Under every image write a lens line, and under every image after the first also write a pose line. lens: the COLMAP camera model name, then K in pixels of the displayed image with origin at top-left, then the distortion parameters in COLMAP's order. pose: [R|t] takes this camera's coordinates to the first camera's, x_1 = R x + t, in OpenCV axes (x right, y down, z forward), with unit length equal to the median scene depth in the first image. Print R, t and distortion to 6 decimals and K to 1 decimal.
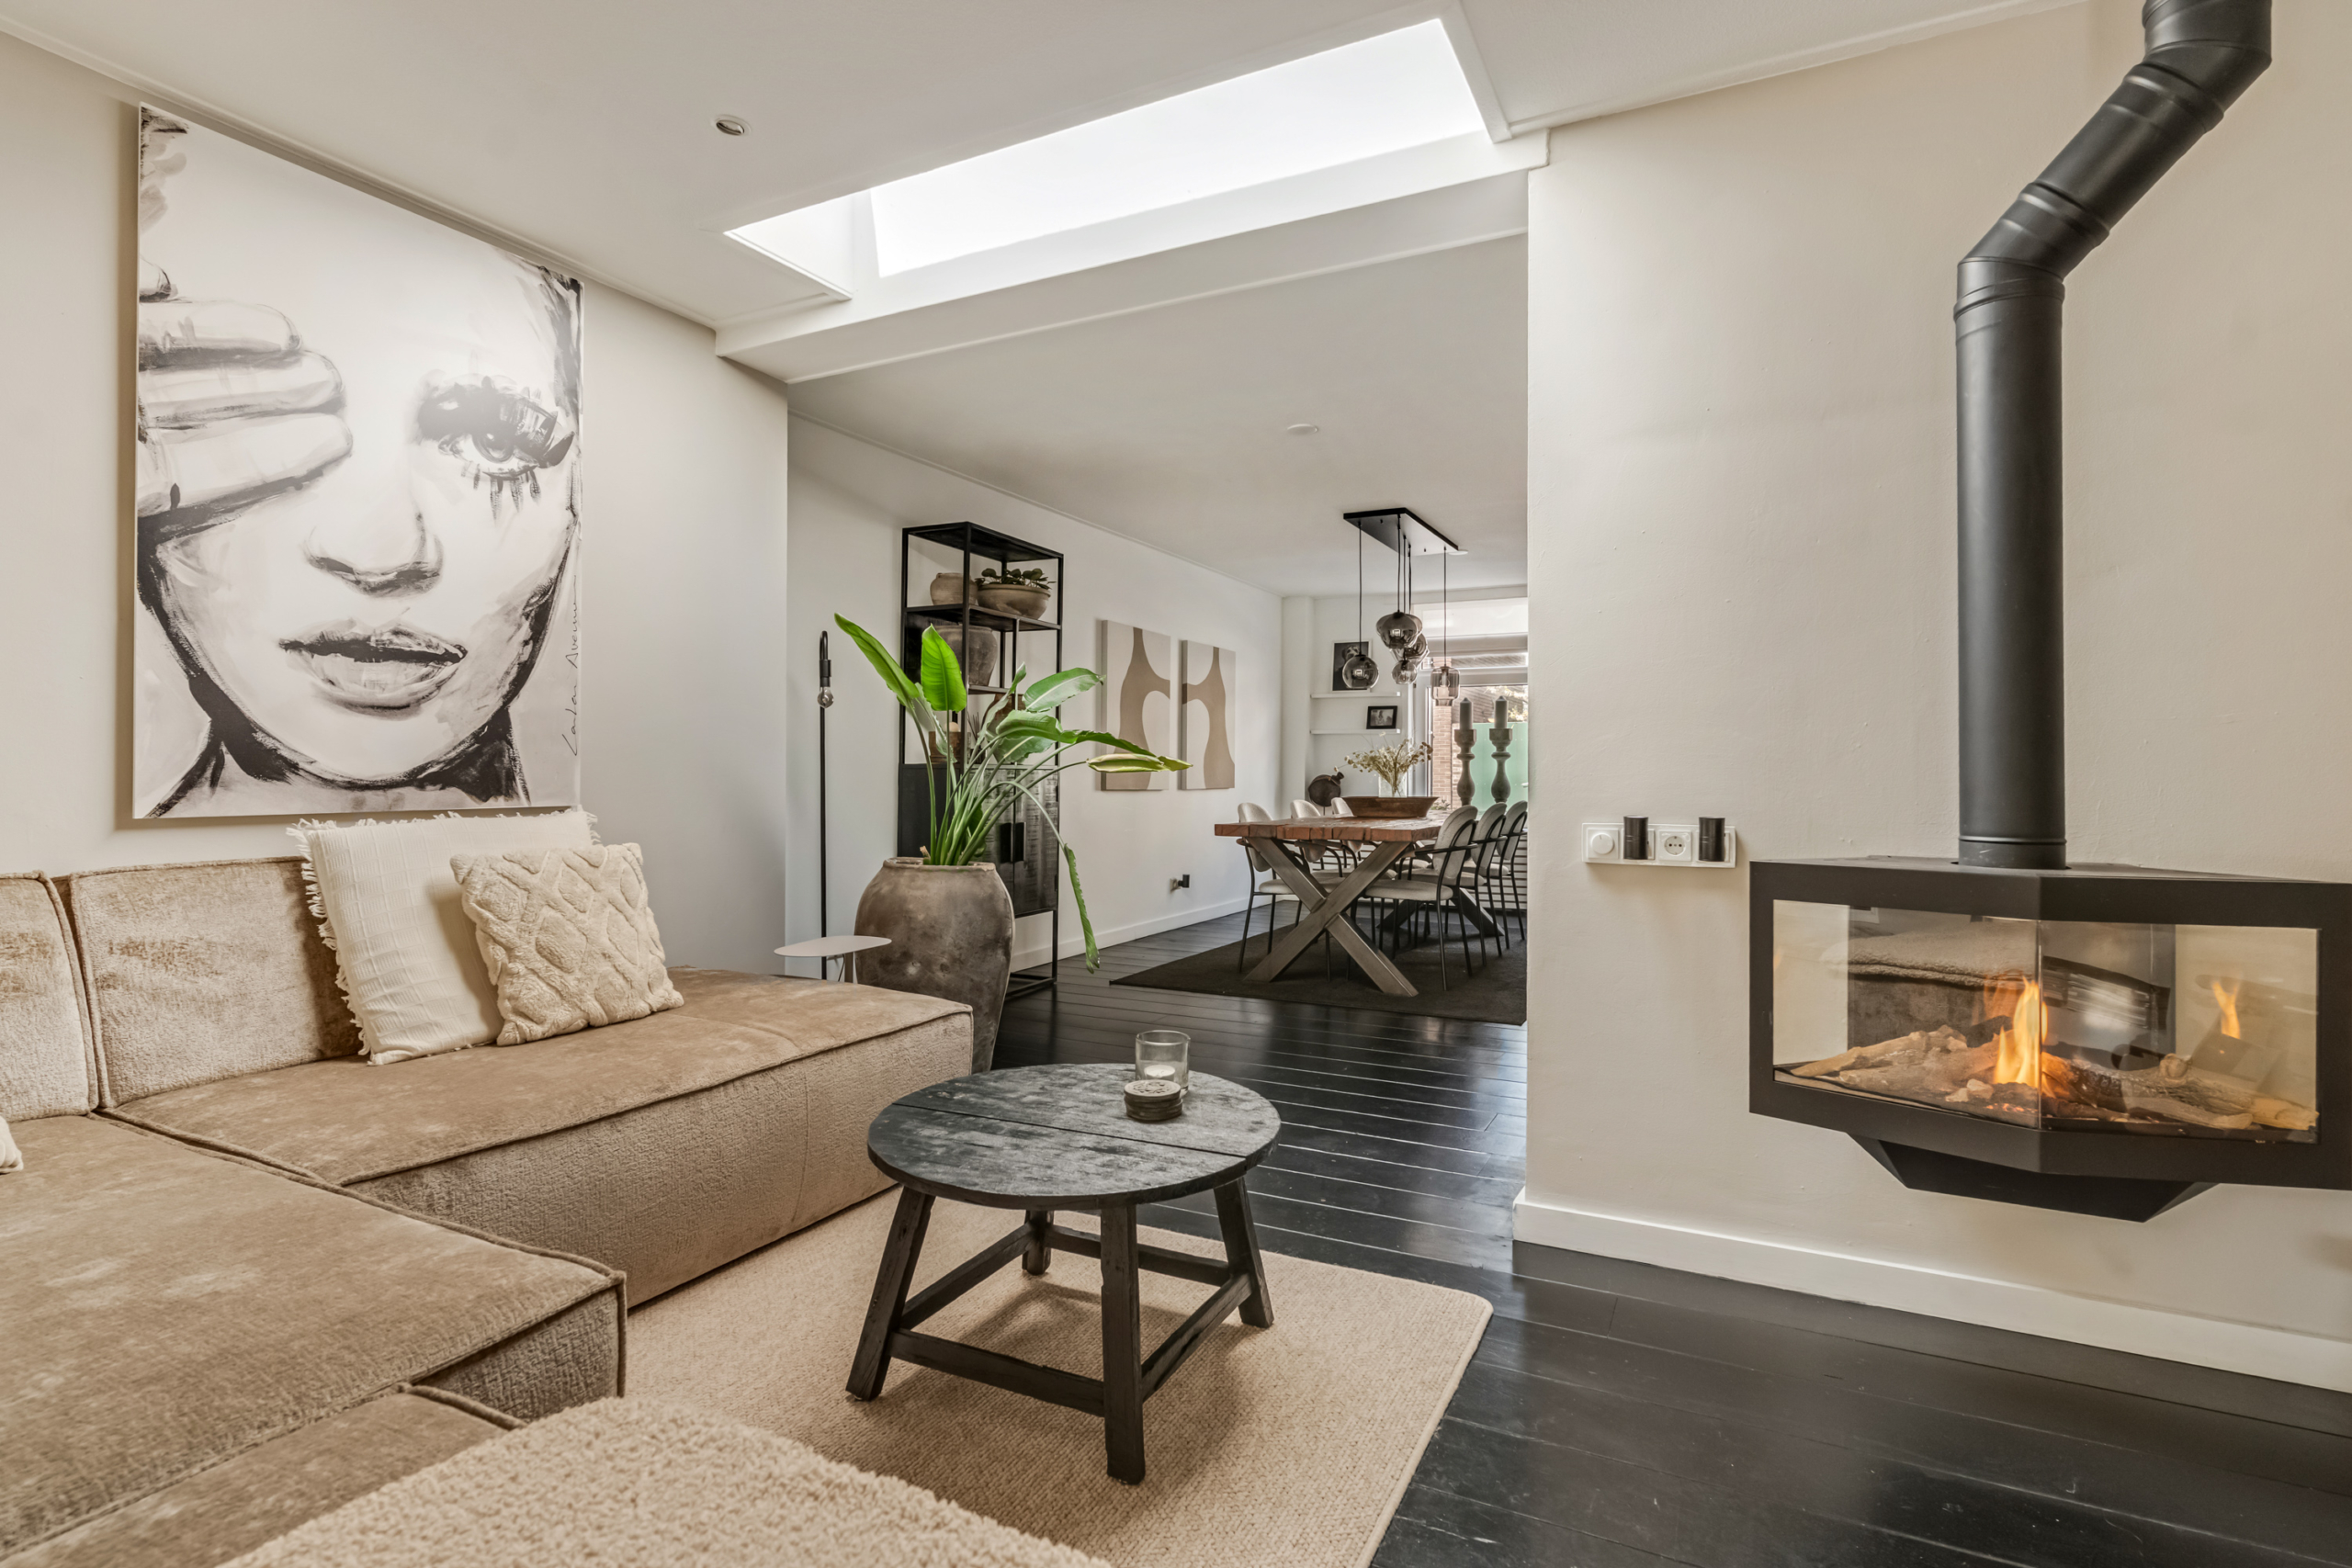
lens RADIAL K [[1134.3, 0, 1177.9], [0, 1134.3, 764.8], [0, 0, 1]] dist [-0.000265, -0.000656]
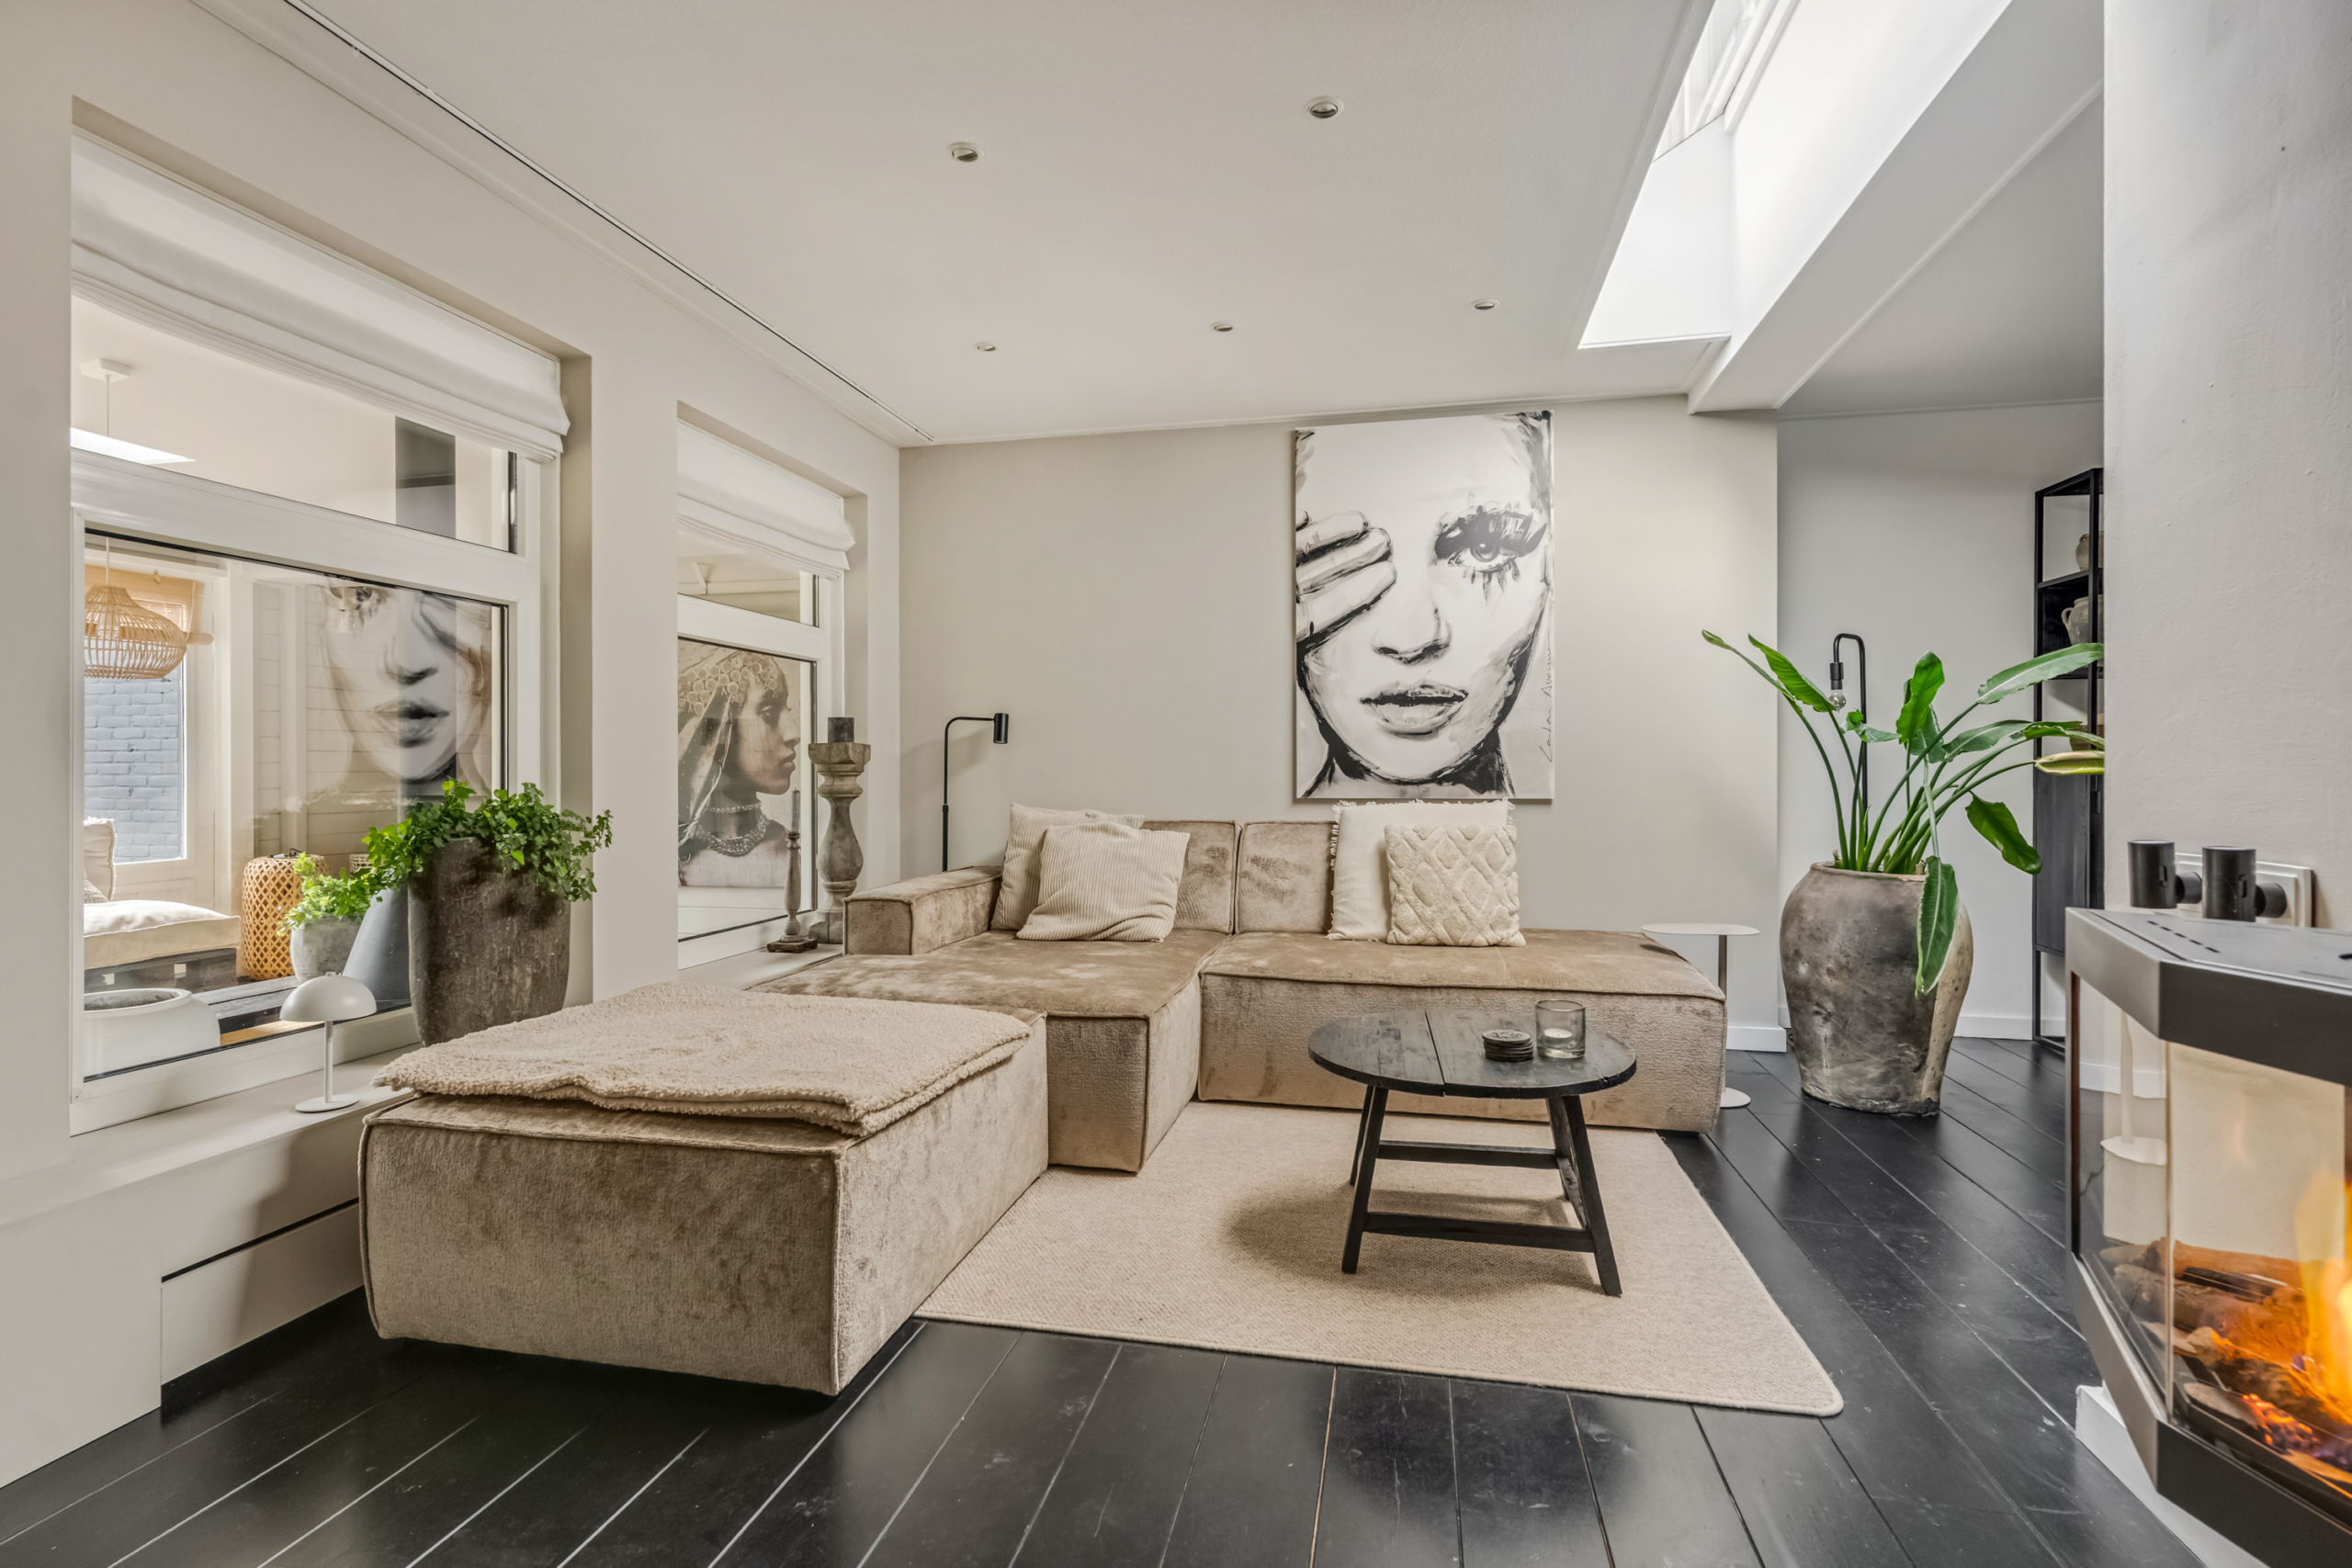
lens RADIAL K [[1125.4, 0, 1171.1], [0, 1125.4, 771.0], [0, 0, 1]] dist [-0.000172, -0.000196]
pose [[0.255398, -0.003338, -0.966830, 0.769733], [0.006760, 0.999976, -0.001667, 0.002516], [0.966812, -0.006110, 0.255414, 0.259258]]
